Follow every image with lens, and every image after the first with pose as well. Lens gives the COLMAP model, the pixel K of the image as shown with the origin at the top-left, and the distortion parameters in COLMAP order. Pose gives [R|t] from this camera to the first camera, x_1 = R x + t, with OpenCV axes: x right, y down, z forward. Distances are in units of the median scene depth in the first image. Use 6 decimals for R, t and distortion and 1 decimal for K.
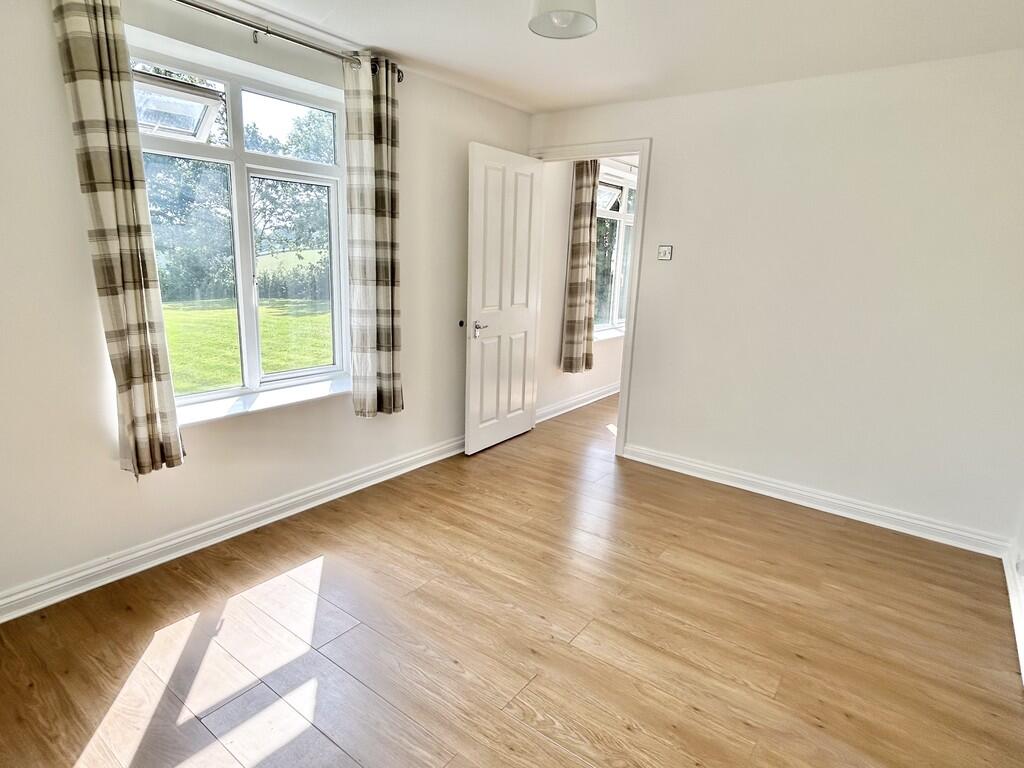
lens RADIAL K [[570.6, 0, 512.0], [0, 570.6, 384.0], [0, 0, 1]] dist [-0.015303, 0.000002]
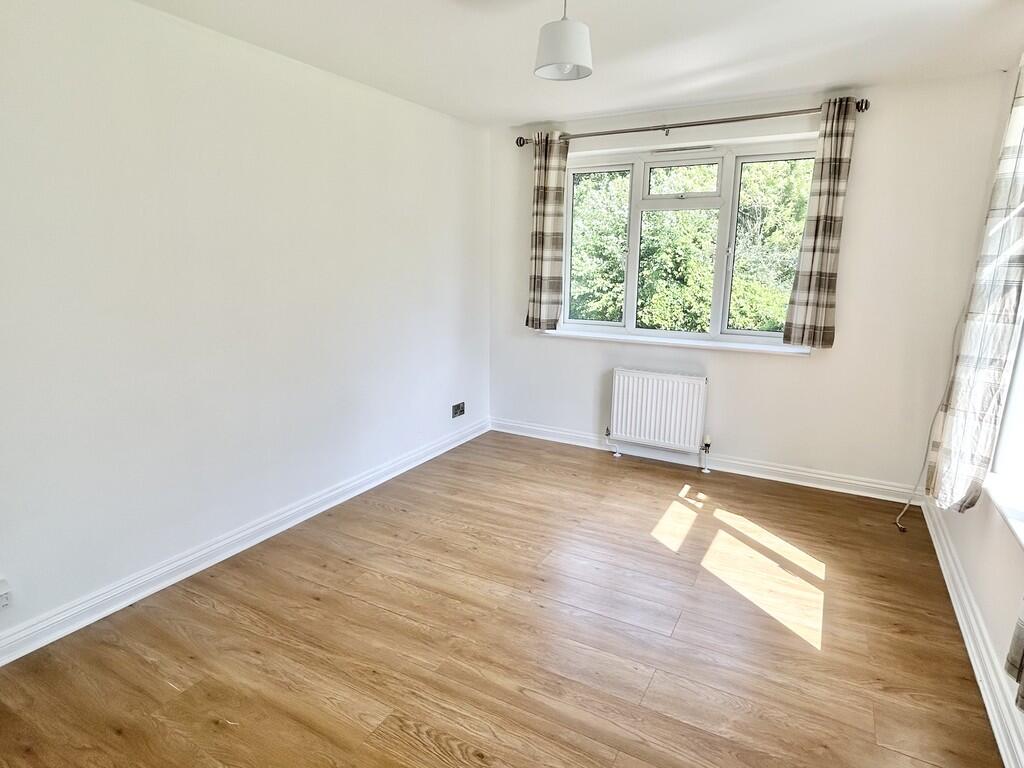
lens RADIAL K [[570.6, 0, 512.0], [0, 570.6, 384.0], [0, 0, 1]] dist [-0.015303, 0.000002]
pose [[-0.989580, -0.016120, -0.143082, 0.213543], [-0.075511, 0.904203, 0.420375, -0.325132], [0.122599, 0.426799, -0.895998, 1.414537]]
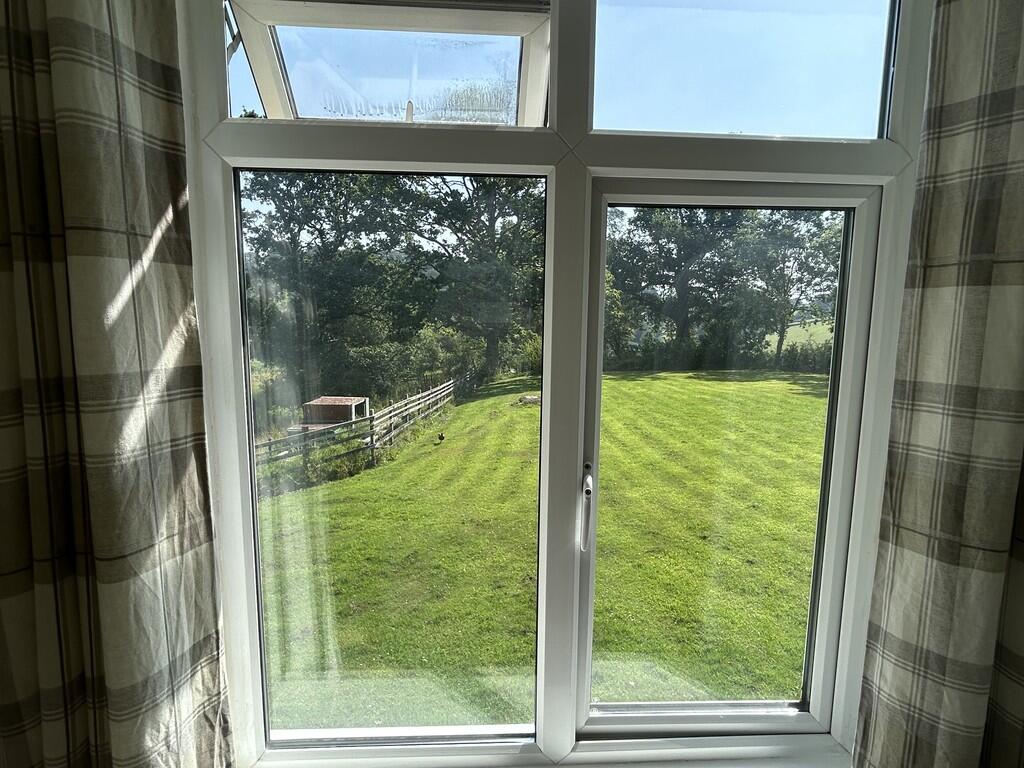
lens RADIAL K [[570.6, 0, 512.0], [0, 570.6, 384.0], [0, 0, 1]] dist [-0.015303, 0.000002]
pose [[0.646973, 0.072769, -0.759033, -0.217964], [-0.162736, 0.985678, -0.044213, -0.228612], [0.744945, 0.152127, 0.649549, 0.742056]]
